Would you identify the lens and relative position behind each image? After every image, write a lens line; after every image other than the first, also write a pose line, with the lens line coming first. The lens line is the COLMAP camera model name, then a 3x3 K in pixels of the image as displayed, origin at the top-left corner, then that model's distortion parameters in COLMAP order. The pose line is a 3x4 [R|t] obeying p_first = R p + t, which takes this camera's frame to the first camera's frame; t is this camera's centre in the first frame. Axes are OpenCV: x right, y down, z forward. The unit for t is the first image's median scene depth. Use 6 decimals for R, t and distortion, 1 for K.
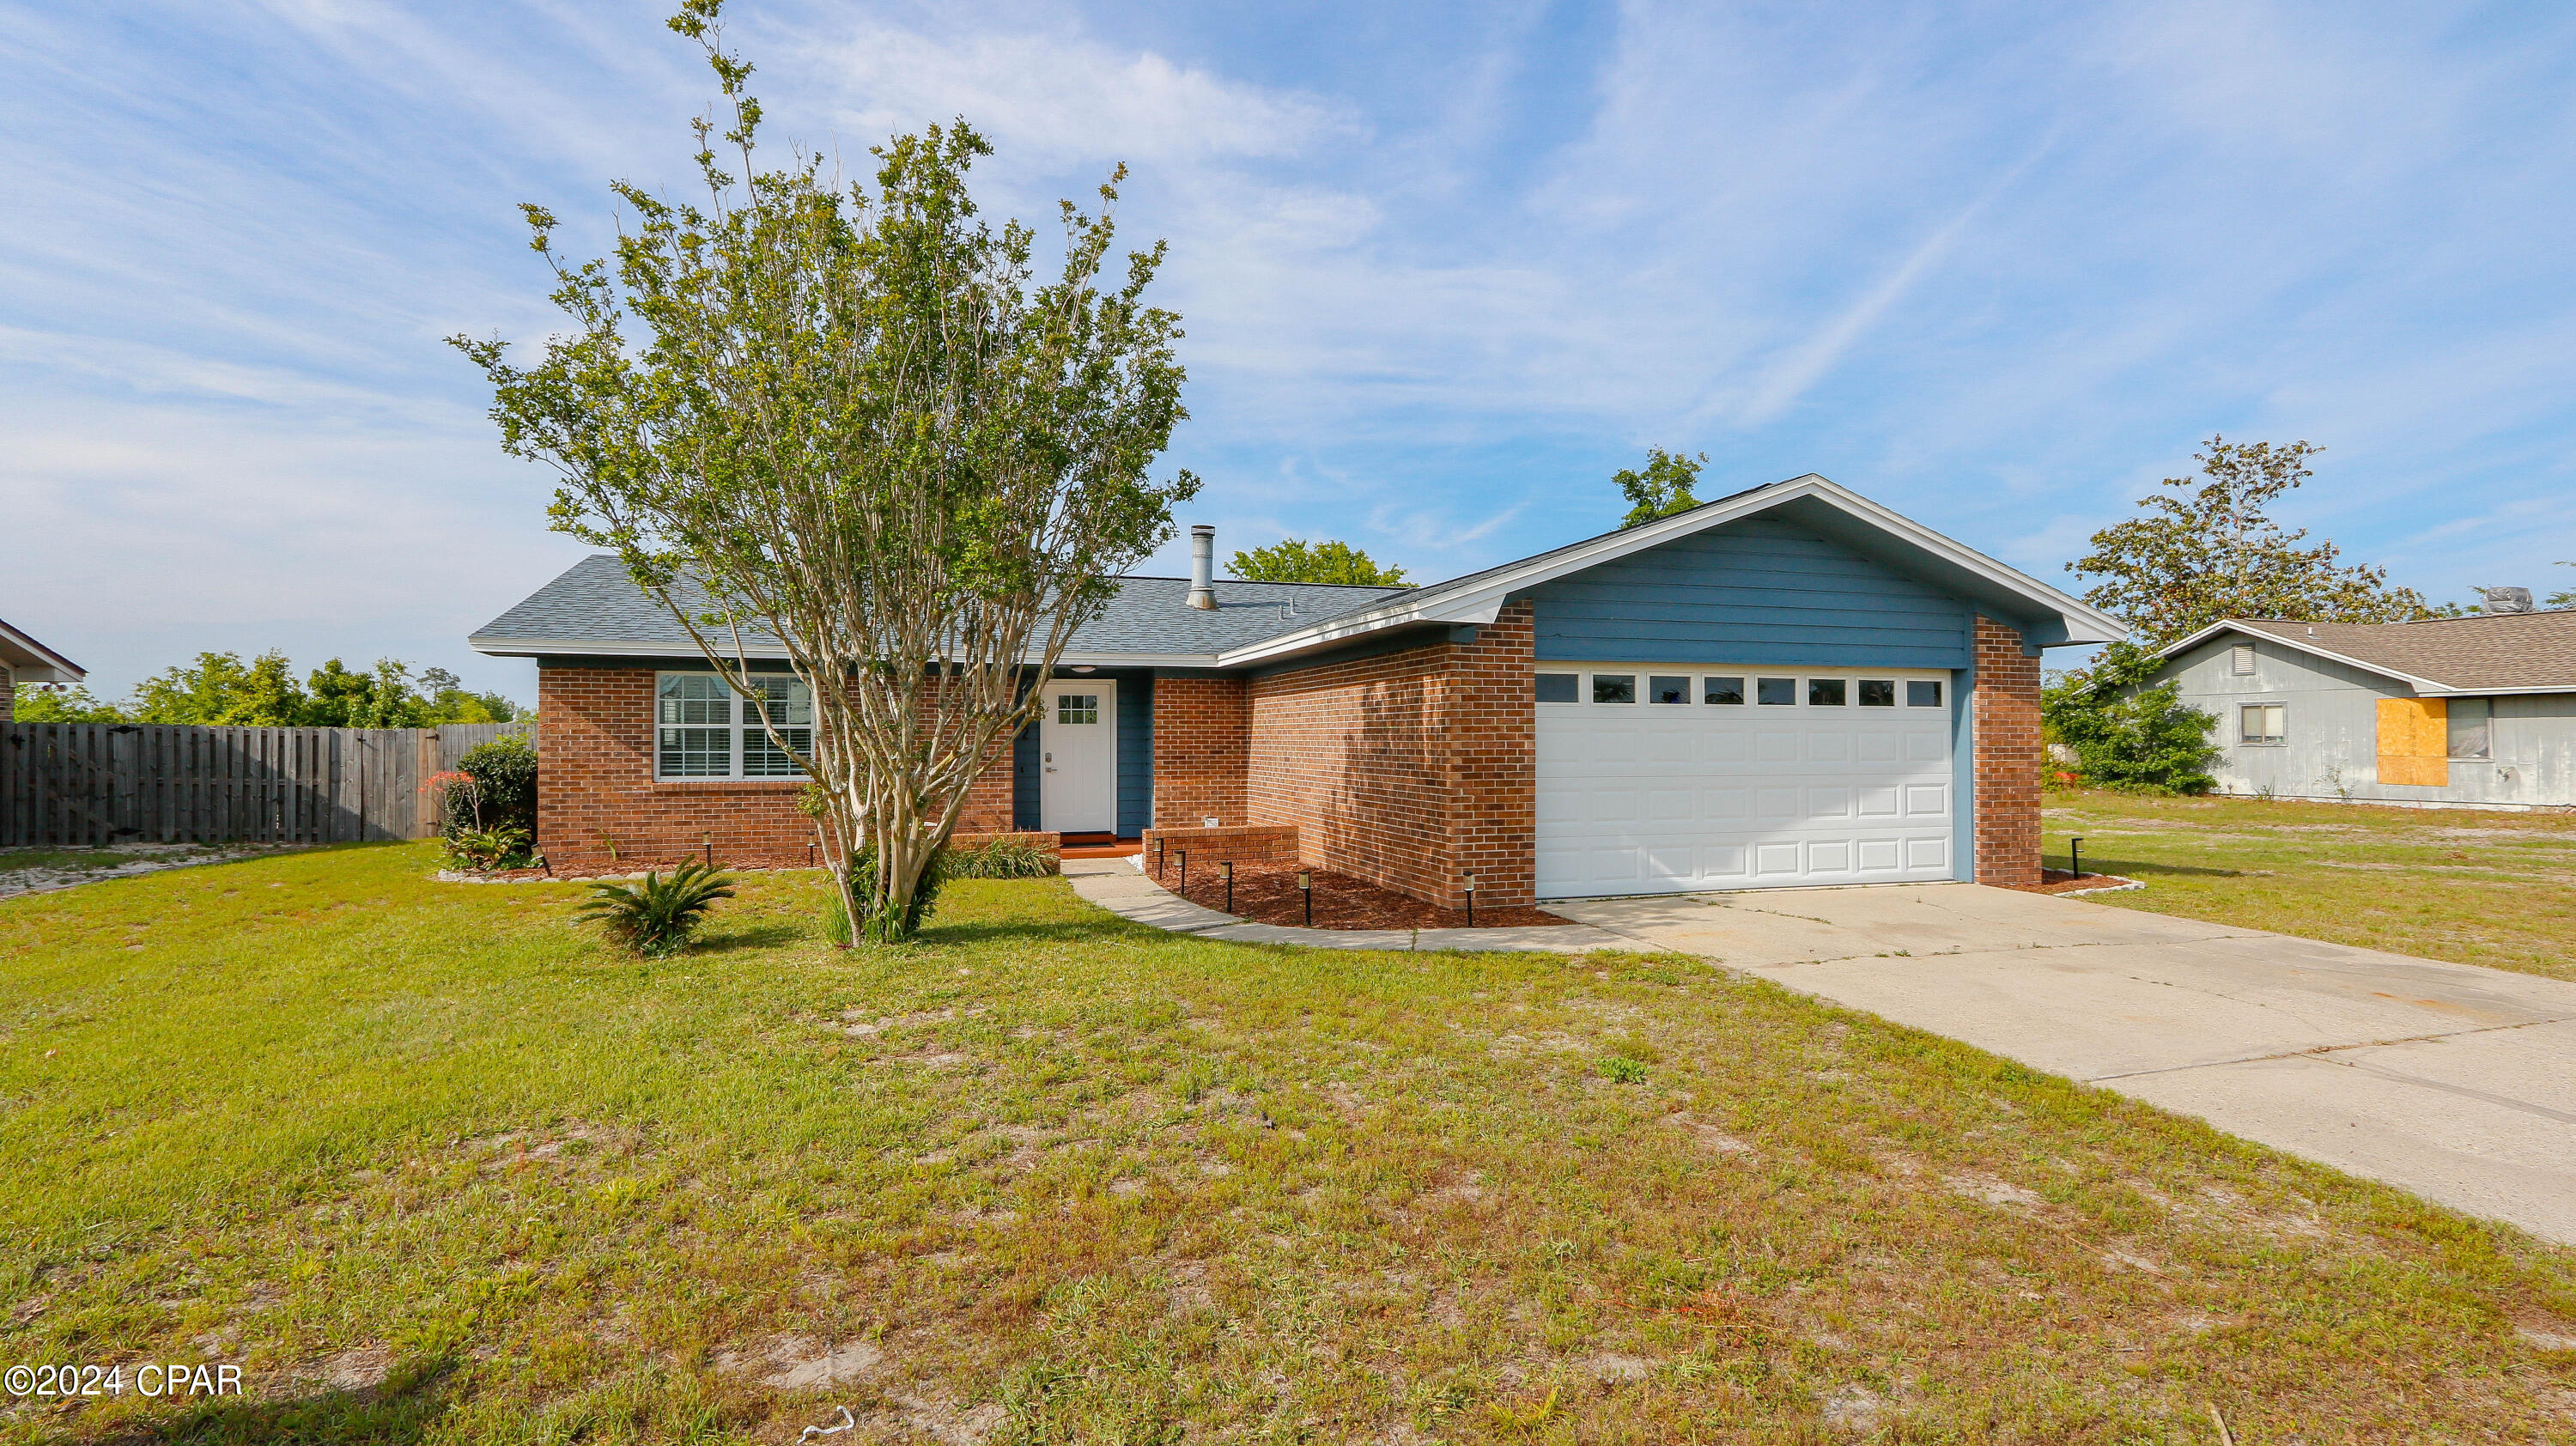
lens RADIAL K [[1176.7, 0, 1244.7], [0, 1176.7, 716.1], [0, 0, 1]] dist [0.000818, 0.000136]
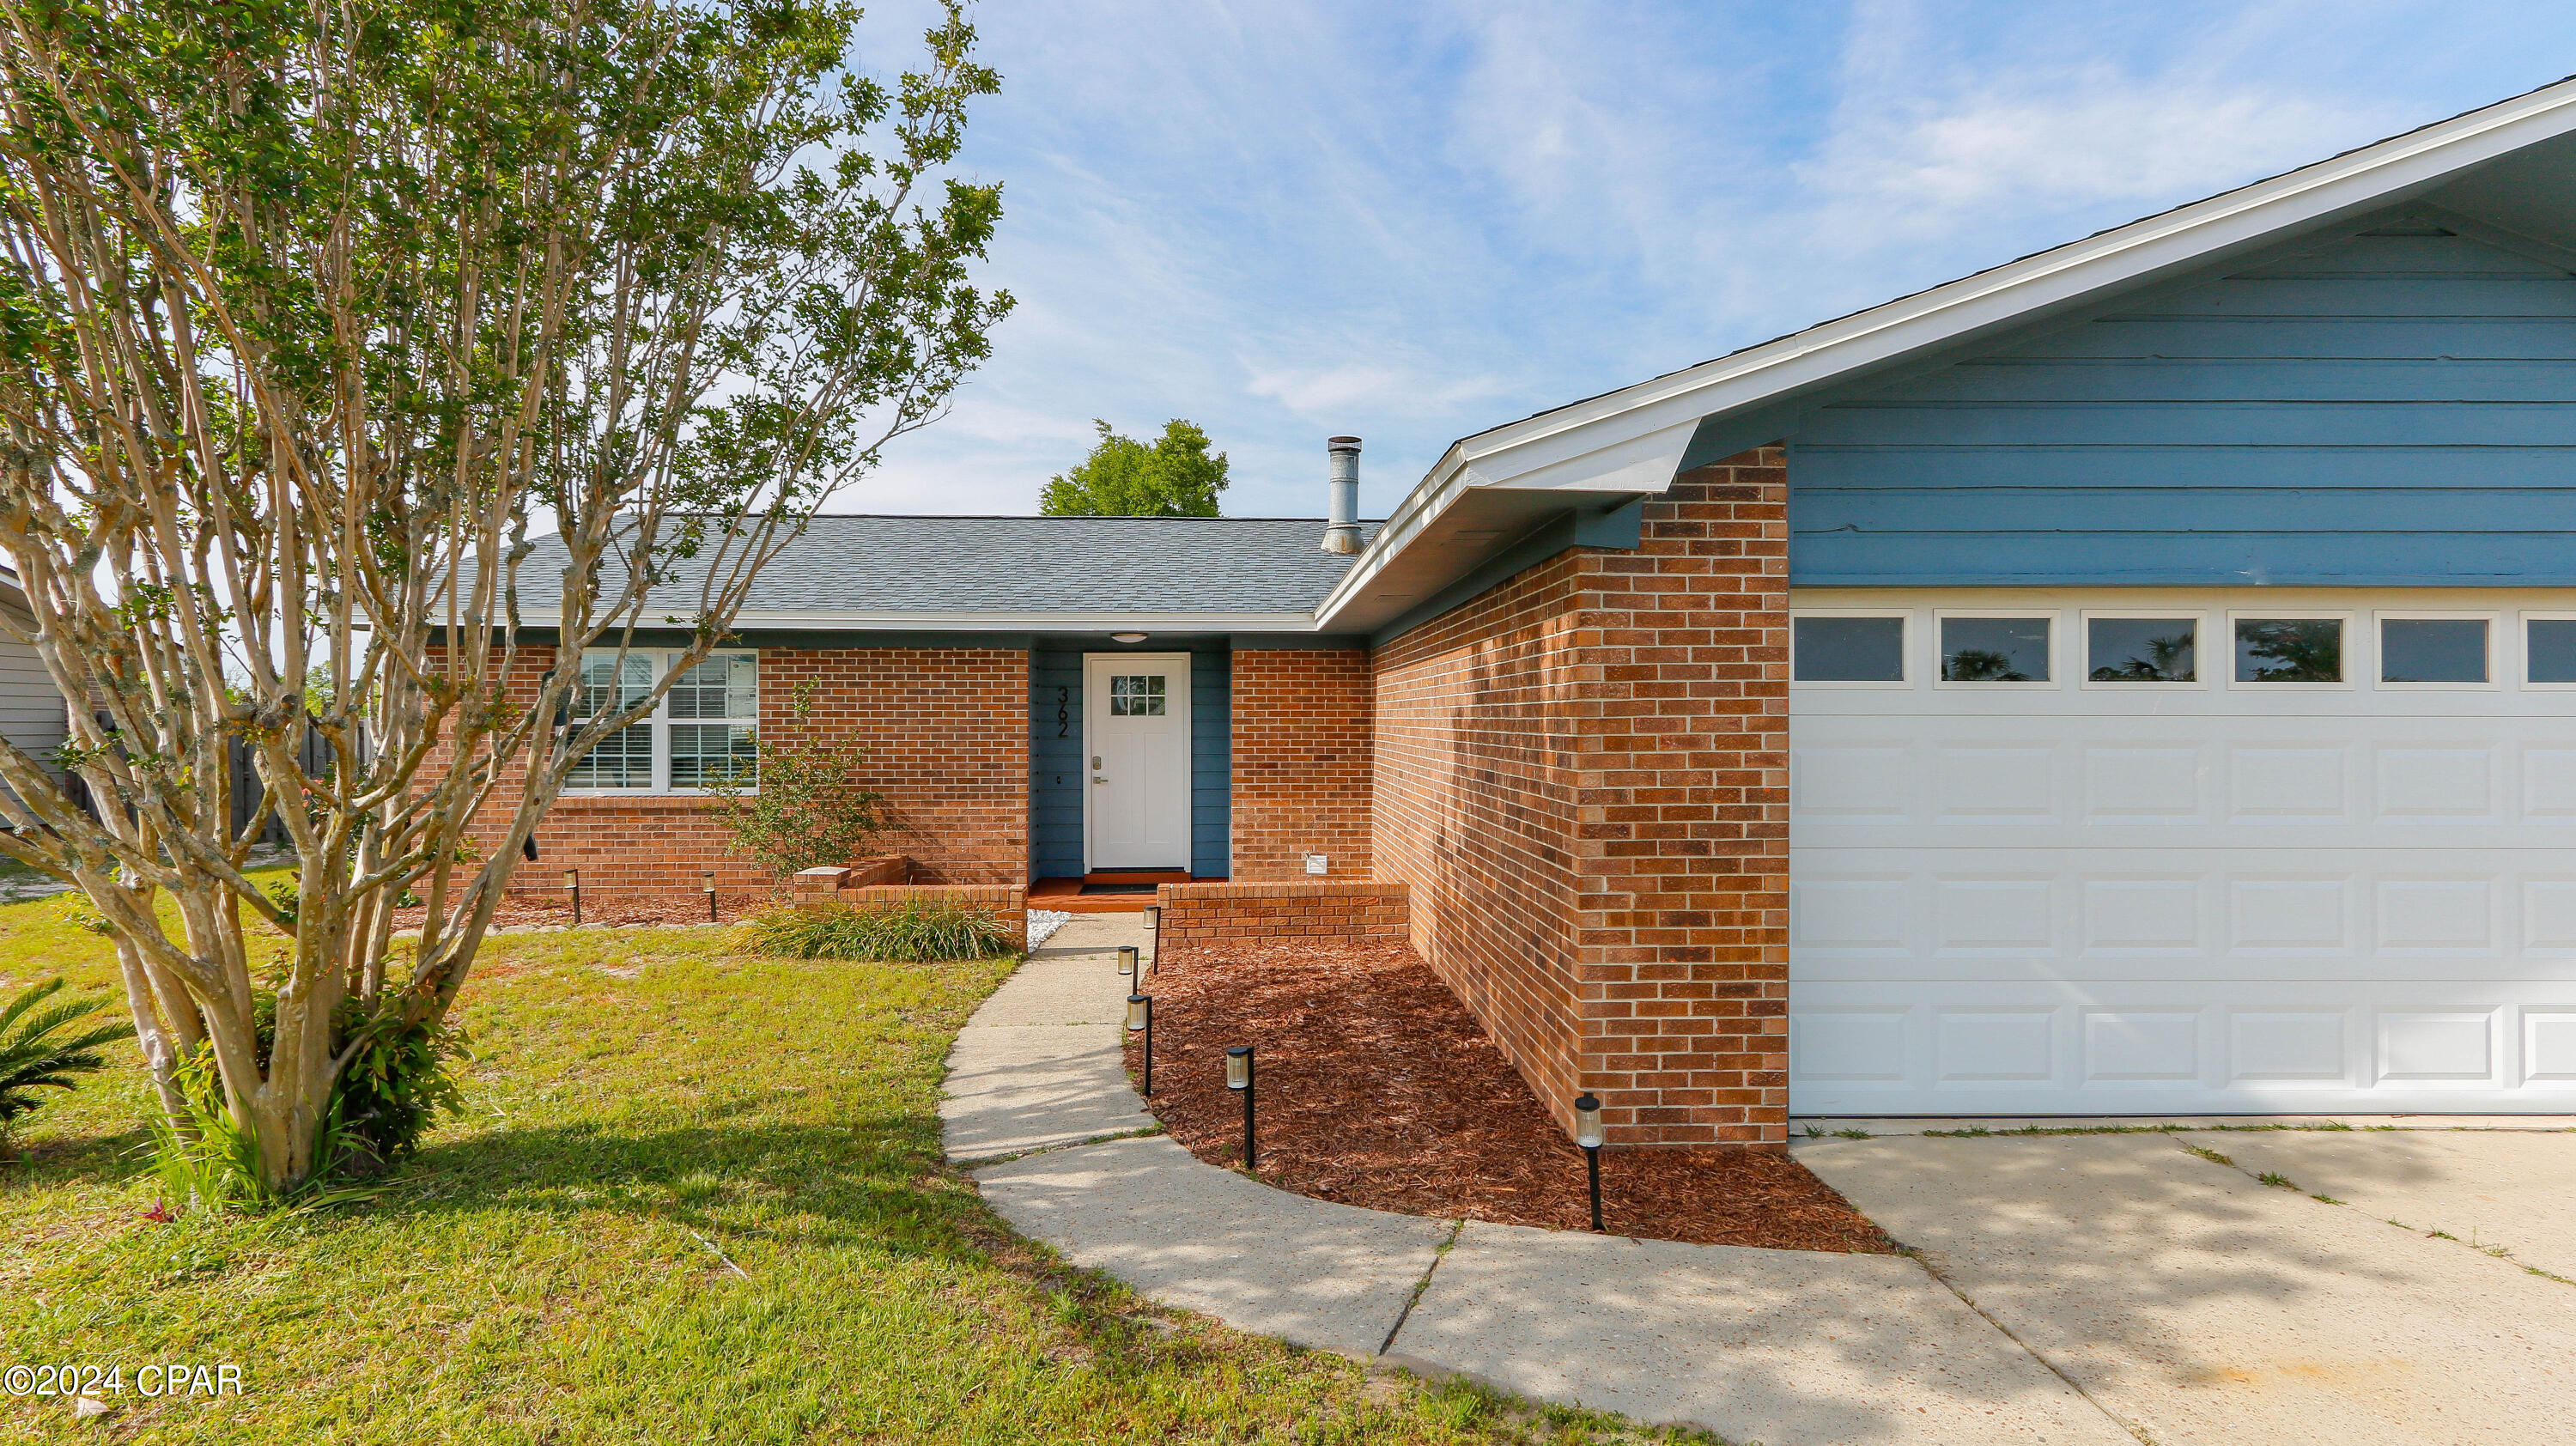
lens RADIAL K [[1164.5, 0, 1259.3], [0, 1164.5, 722.7], [0, 0, 1]] dist [0.020402, 0.000078]
pose [[0.968192, 0.001153, -0.250205, 0.122283], [0.004573, 0.999741, 0.022303, -0.005290], [0.250166, -0.022737, 0.967936, 0.393019]]
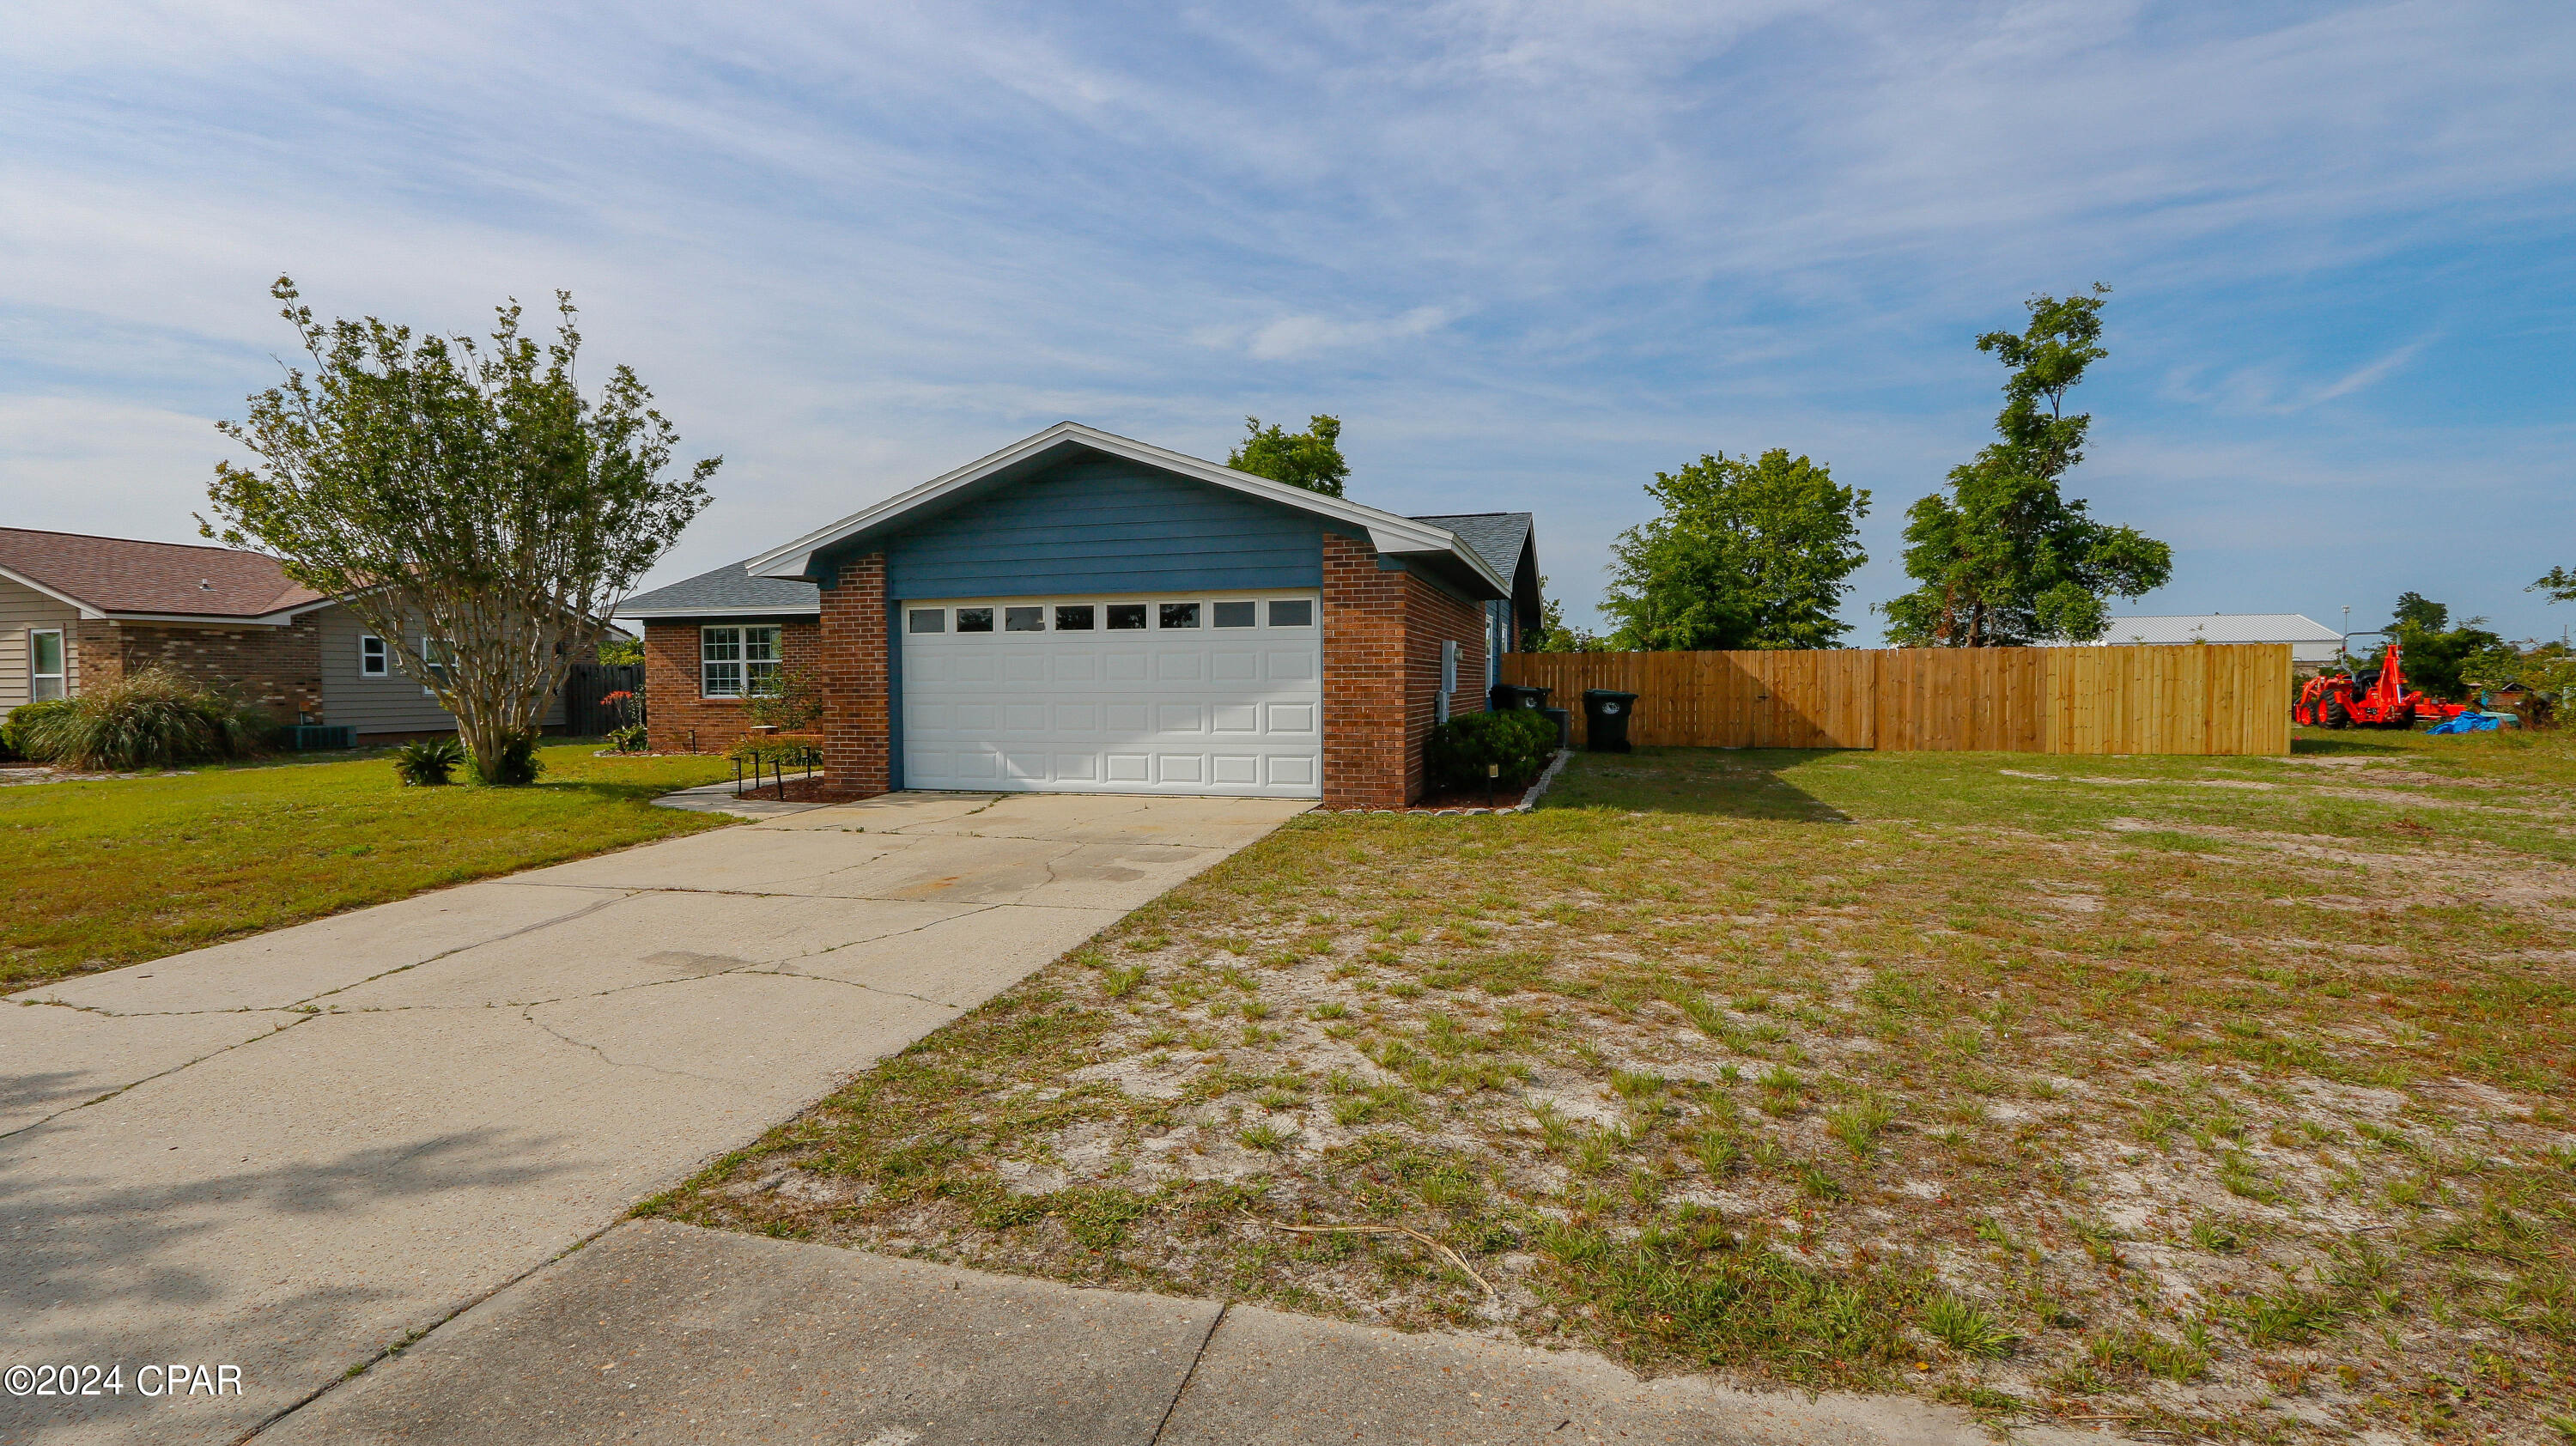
lens RADIAL K [[1176.7, 0, 1244.7], [0, 1176.7, 716.1], [0, 0, 1]] dist [0.000818, 0.000136]
pose [[0.836907, 0.012316, -0.547207, 0.941521], [0.018059, 0.998581, 0.050094, 0.015362], [0.547047, -0.051806, 0.835497, 0.110304]]
